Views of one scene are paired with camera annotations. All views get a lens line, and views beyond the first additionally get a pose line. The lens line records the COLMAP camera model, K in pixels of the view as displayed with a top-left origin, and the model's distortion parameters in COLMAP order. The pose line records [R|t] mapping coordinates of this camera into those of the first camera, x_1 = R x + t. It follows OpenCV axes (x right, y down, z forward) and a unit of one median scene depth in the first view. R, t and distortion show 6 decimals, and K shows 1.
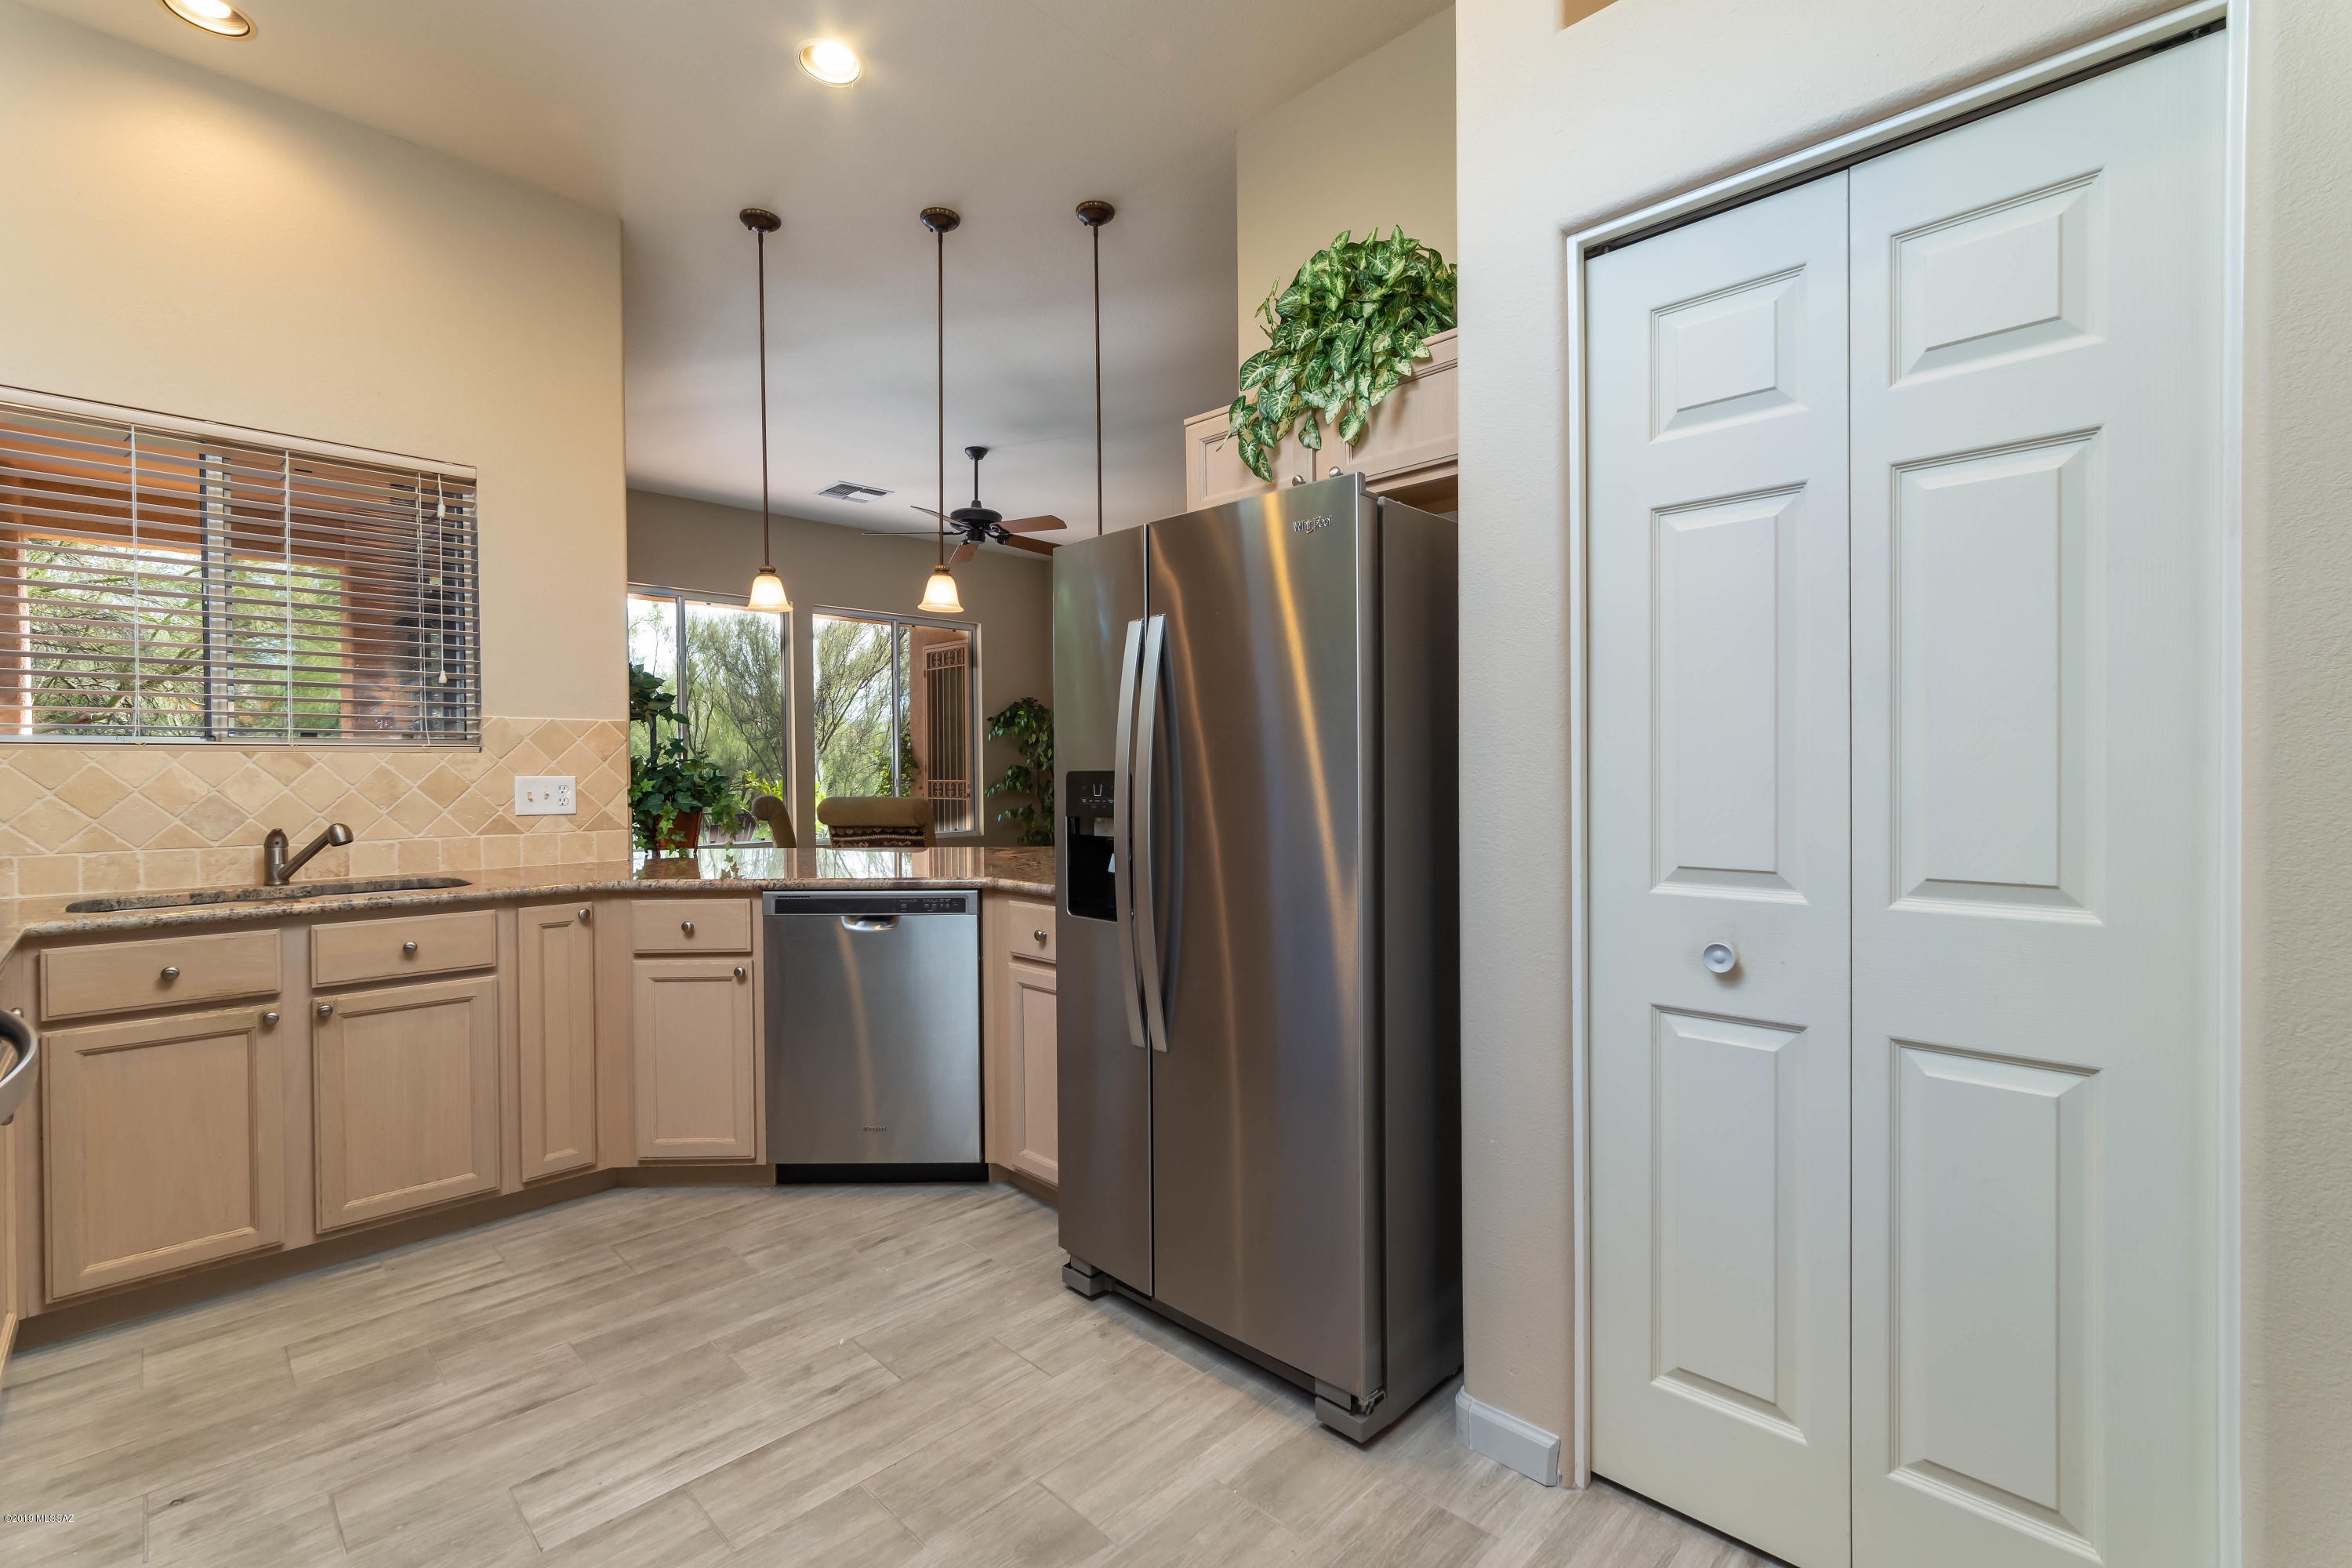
lens RADIAL K [[1021.9, 0, 1186.2], [0, 1021.9, 780.0], [0, 0, 1]] dist [-0.002709, 0.000629]
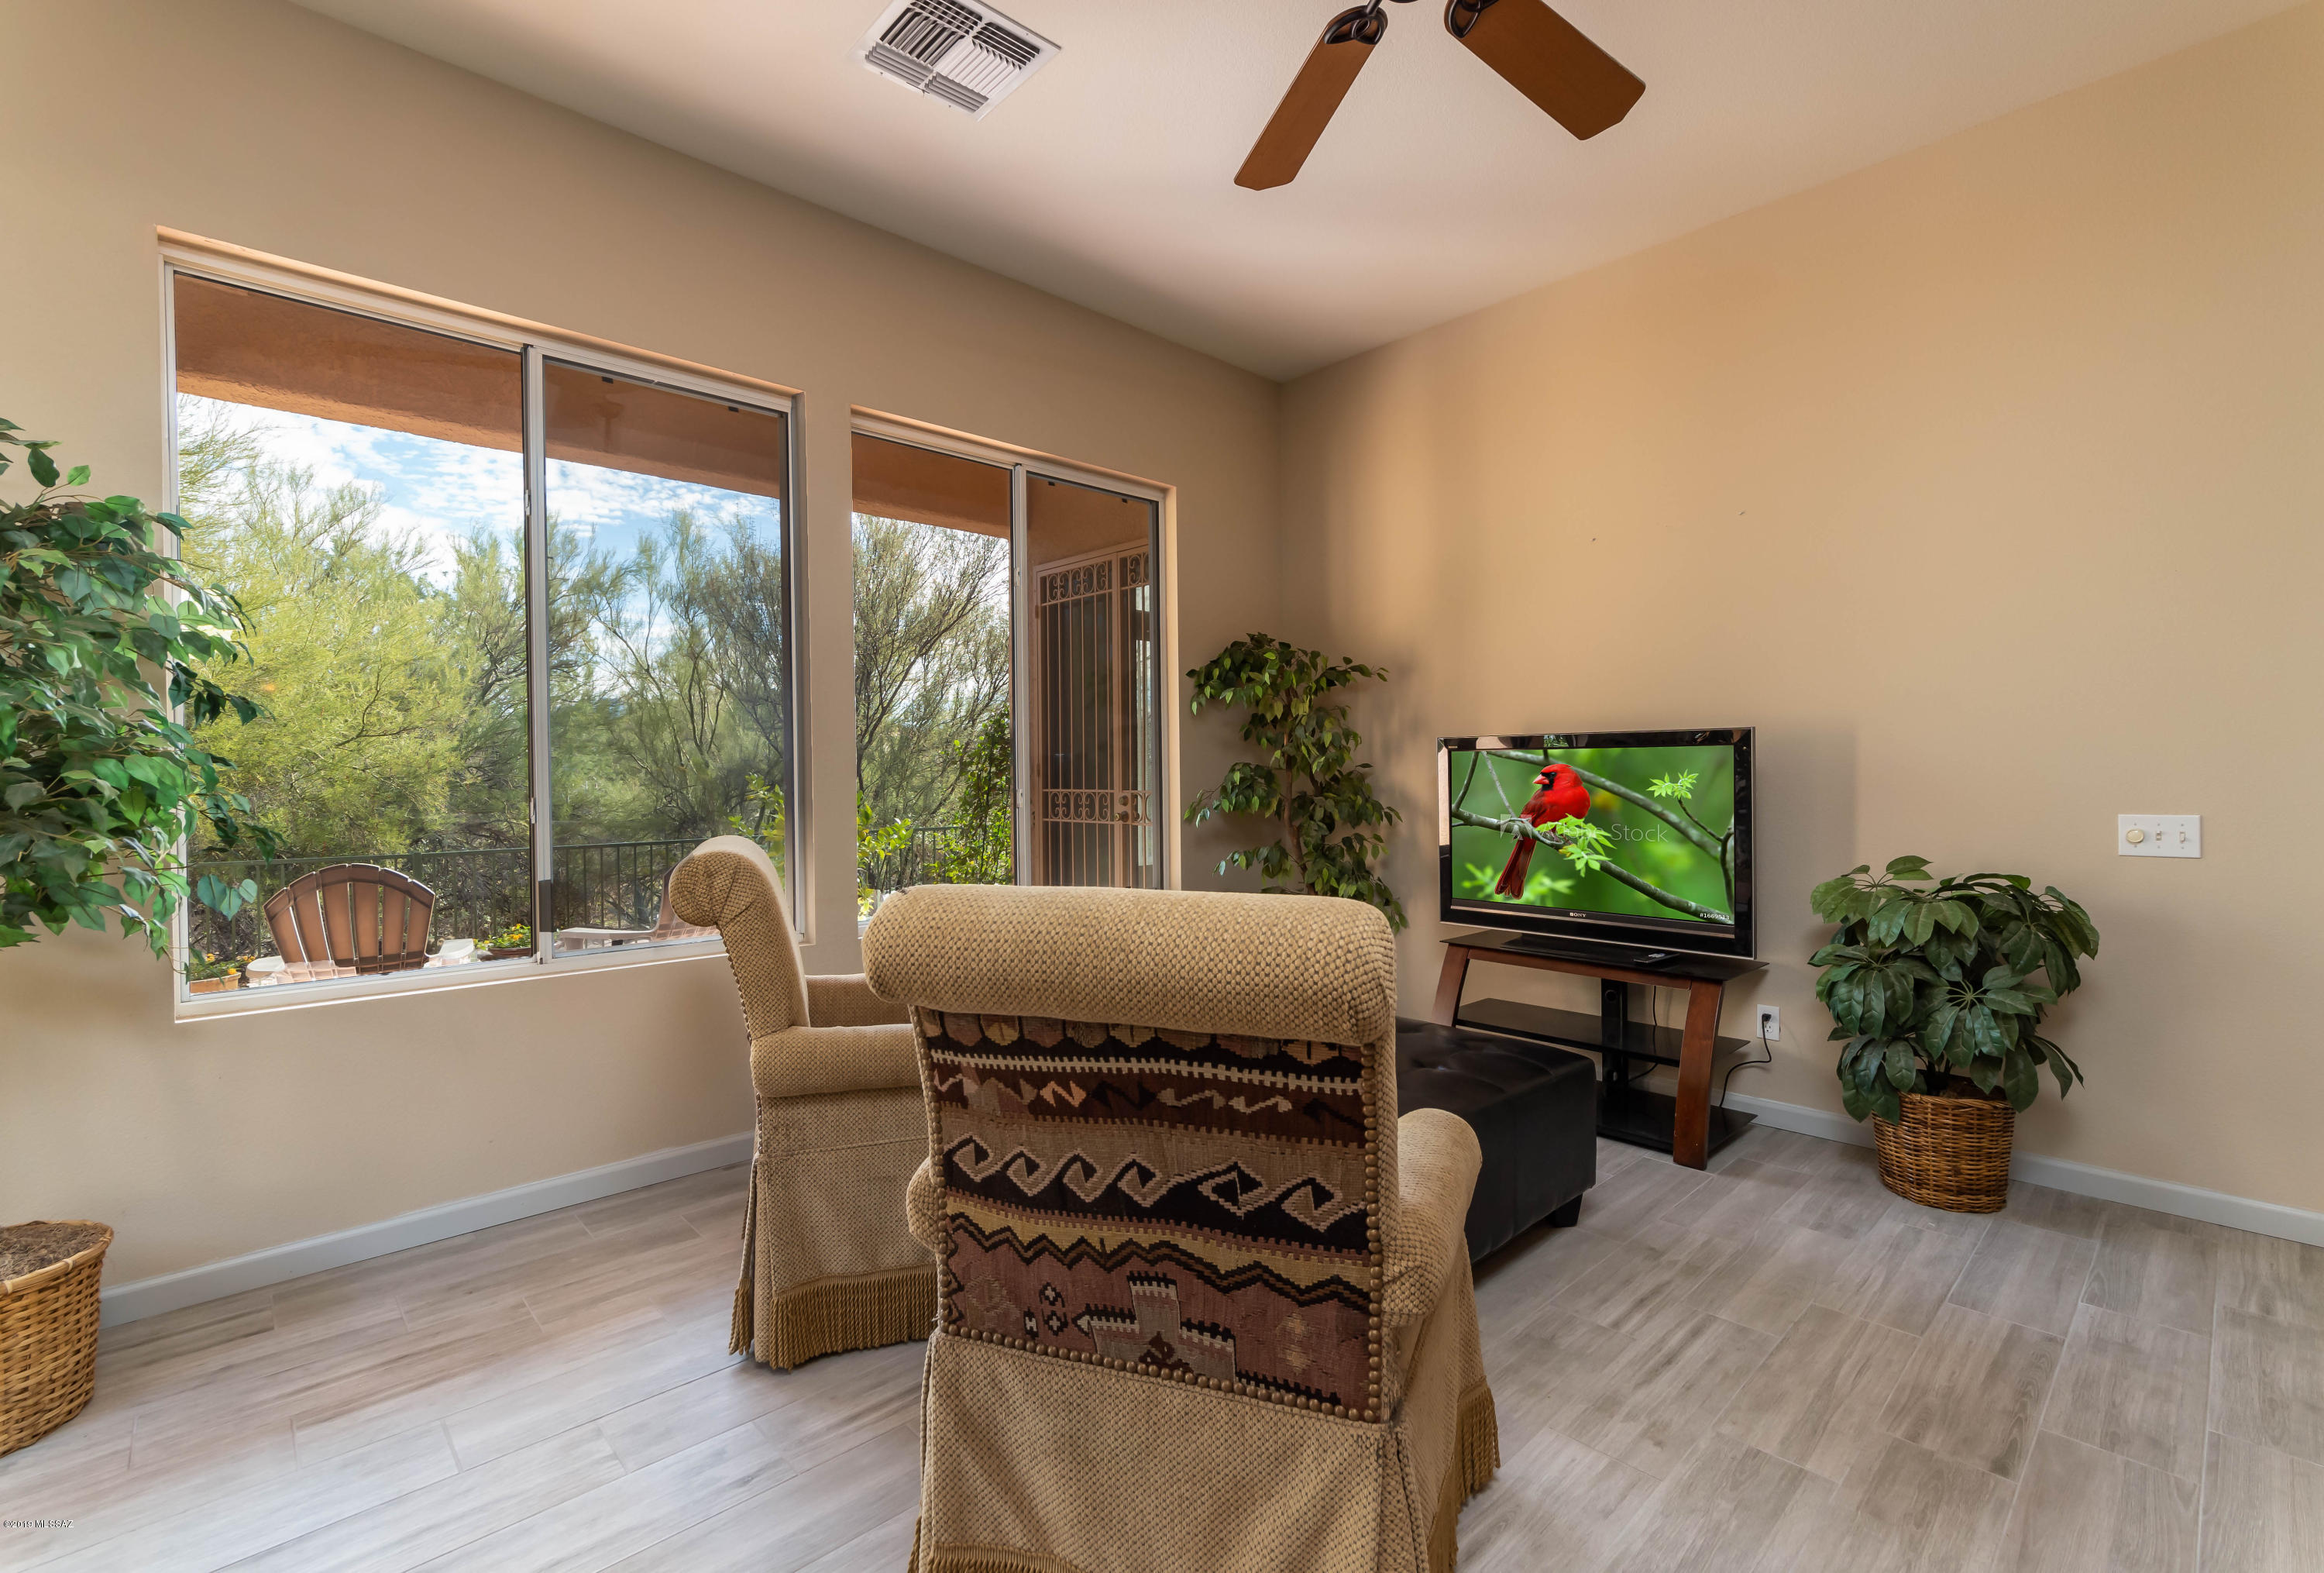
lens RADIAL K [[1040.0, 0, 1197.5], [0, 1040.0, 781.6], [0, 0, 1]] dist [-0.001256, -0.000150]
pose [[0.999536, -0.002934, -0.030304, -0.571676], [0.002886, 0.999994, -0.001636, -0.013452], [0.030308, 0.001547, 0.999539, 1.571566]]
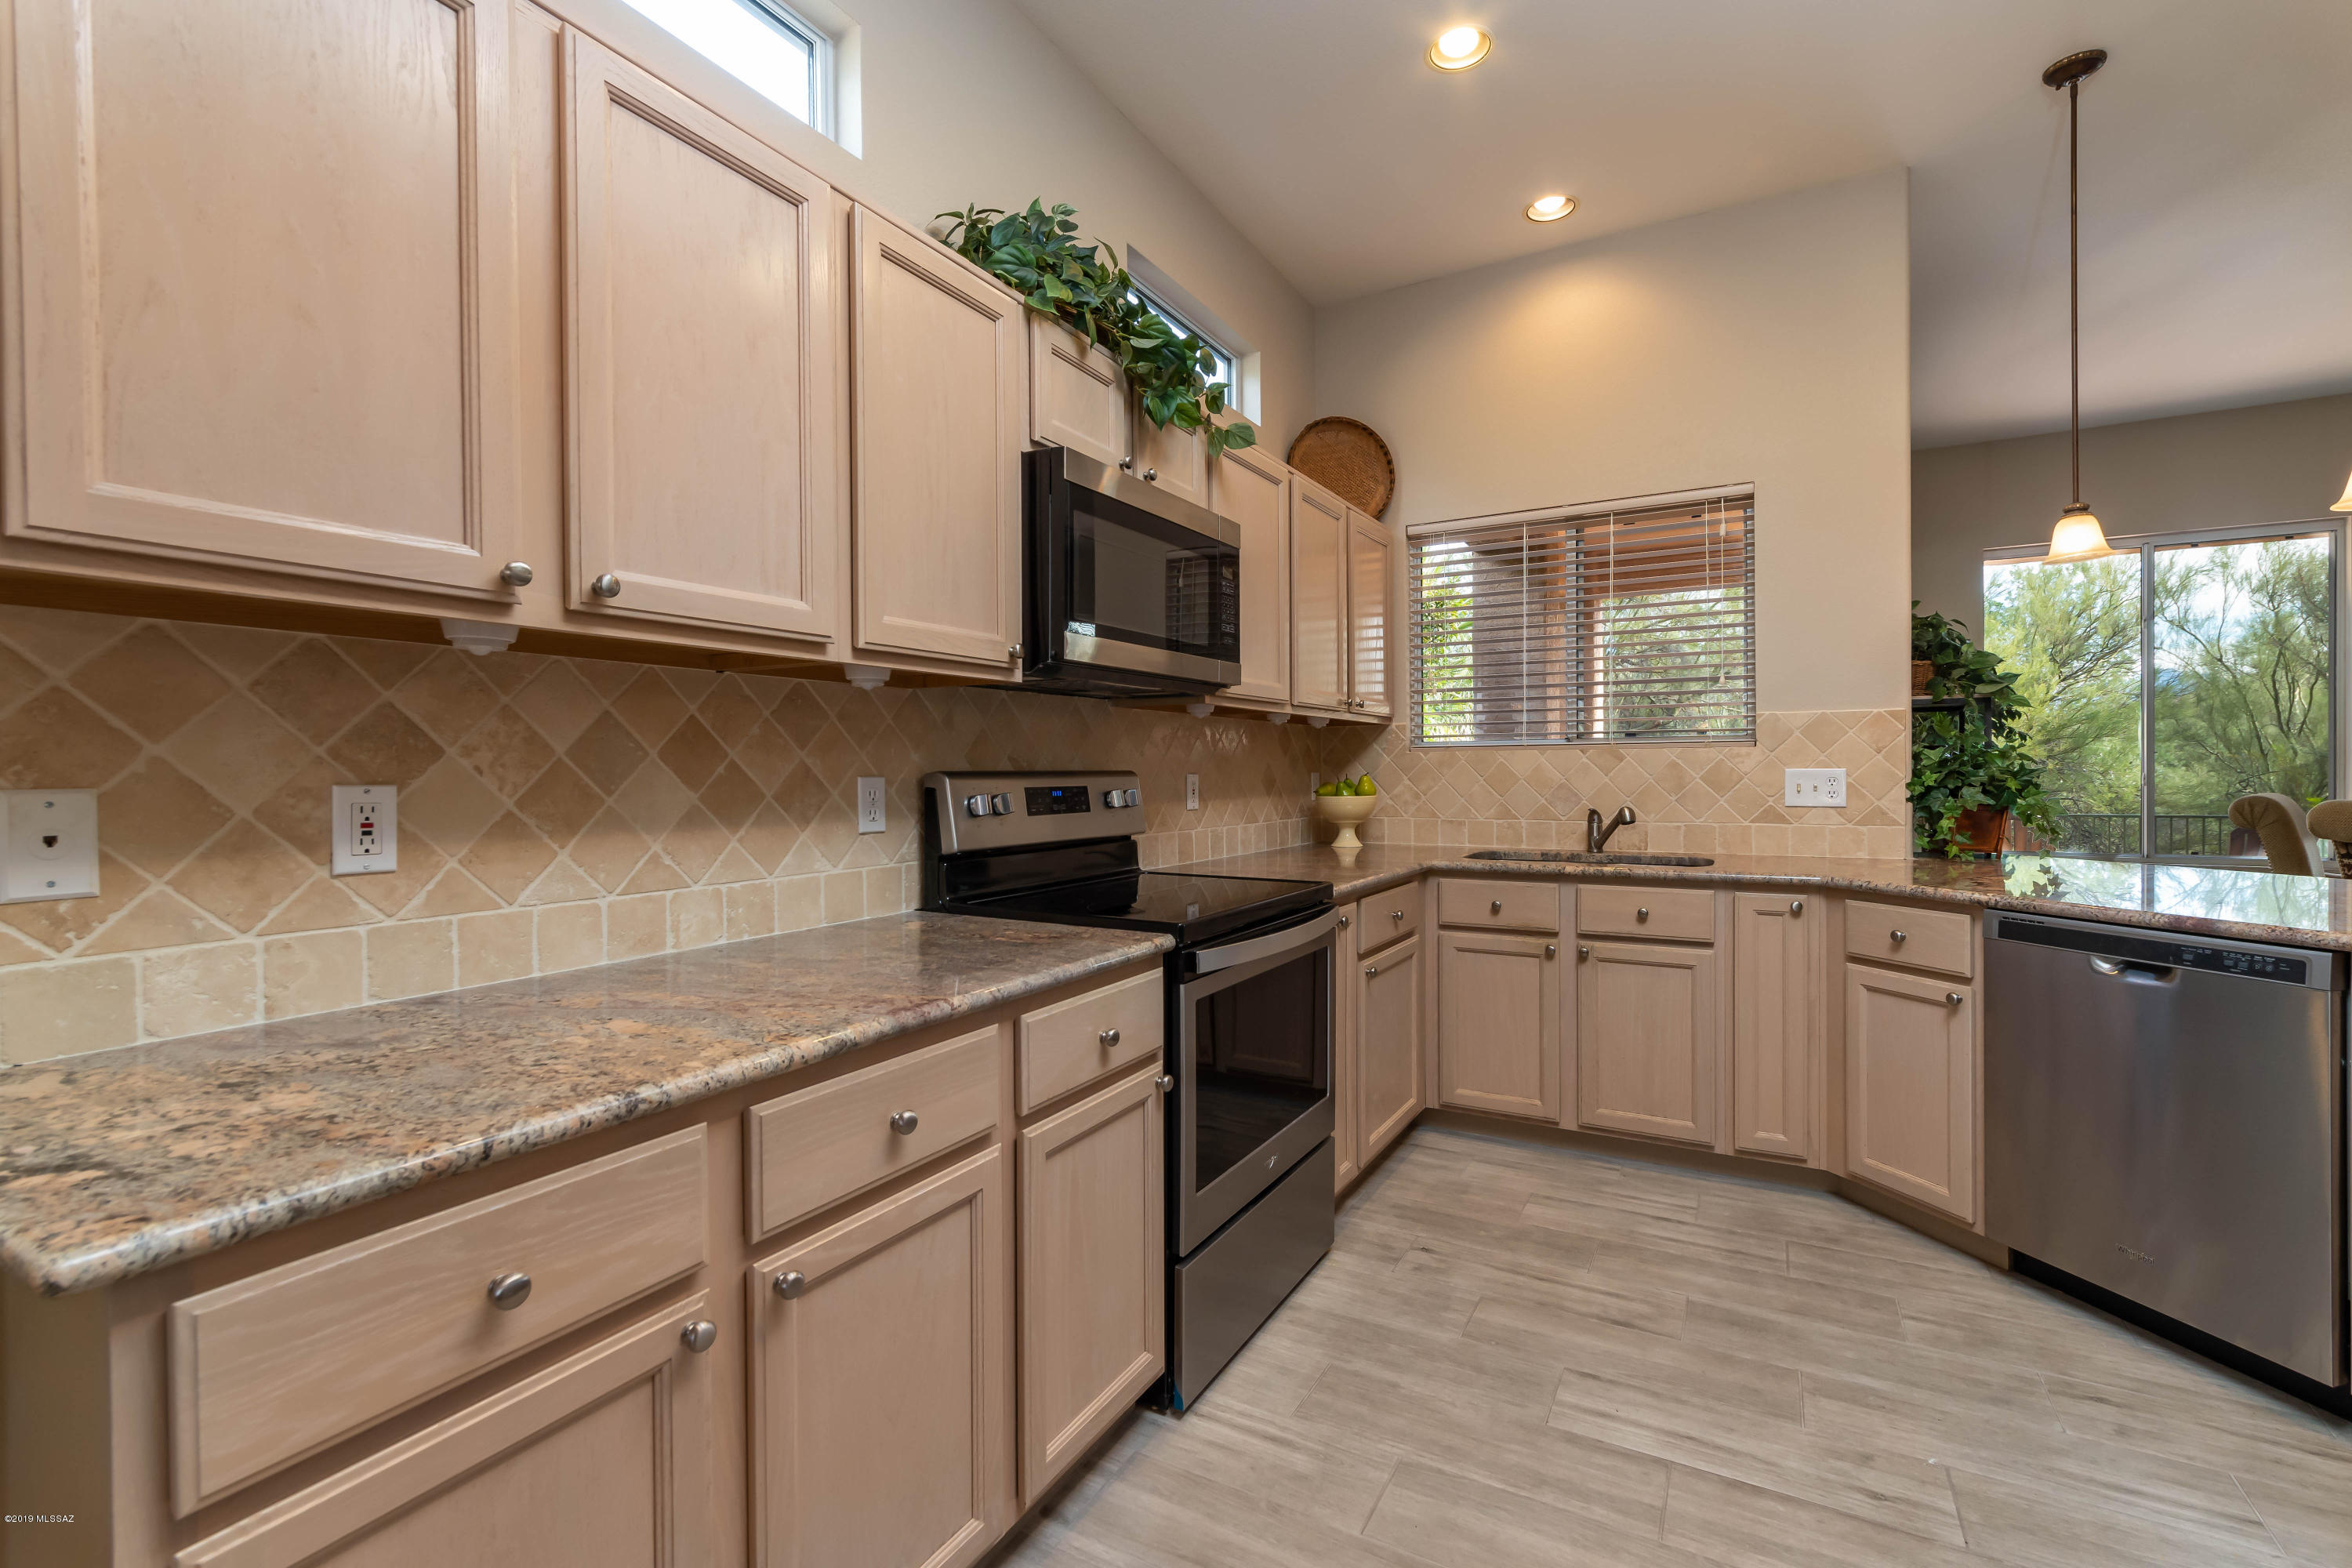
lens RADIAL K [[1021.9, 0, 1186.2], [0, 1021.9, 780.0], [0, 0, 1]] dist [-0.002709, 0.000629]
pose [[0.259990, 0.013329, -0.965519, 0.226334], [-0.005324, 0.999909, 0.012371, -0.002012], [0.965597, 0.001924, 0.260037, 0.164413]]
